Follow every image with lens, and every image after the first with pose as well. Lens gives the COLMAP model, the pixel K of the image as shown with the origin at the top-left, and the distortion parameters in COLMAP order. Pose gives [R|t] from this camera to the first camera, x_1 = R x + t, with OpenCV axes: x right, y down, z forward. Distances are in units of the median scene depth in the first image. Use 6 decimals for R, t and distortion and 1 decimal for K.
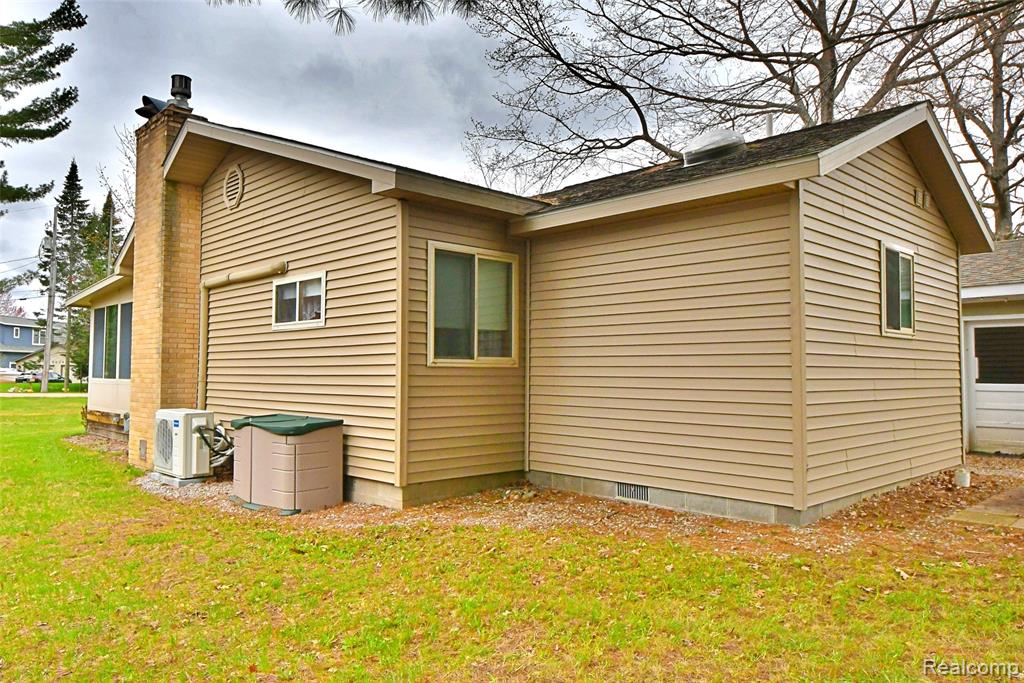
lens RADIAL K [[729.4, 0, 510.1], [0, 729.4, 341.4], [0, 0, 1]] dist [0.025385, 0.000163]
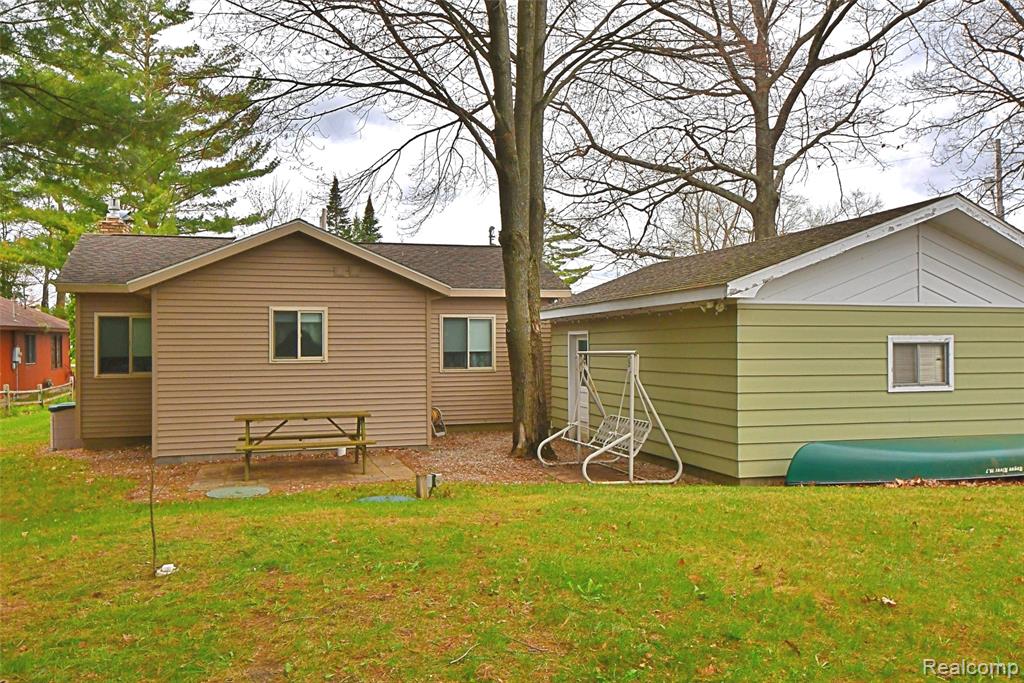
lens RADIAL K [[831.8, 0, 513.7], [0, 831.8, 343.4], [0, 0, 1]] dist [-0.002953, -0.001508]
pose [[0.892460, -0.007818, -0.451059, 1.750742], [0.025724, 0.999105, 0.033580, -0.096490], [0.450393, -0.041572, 0.891862, -0.431991]]
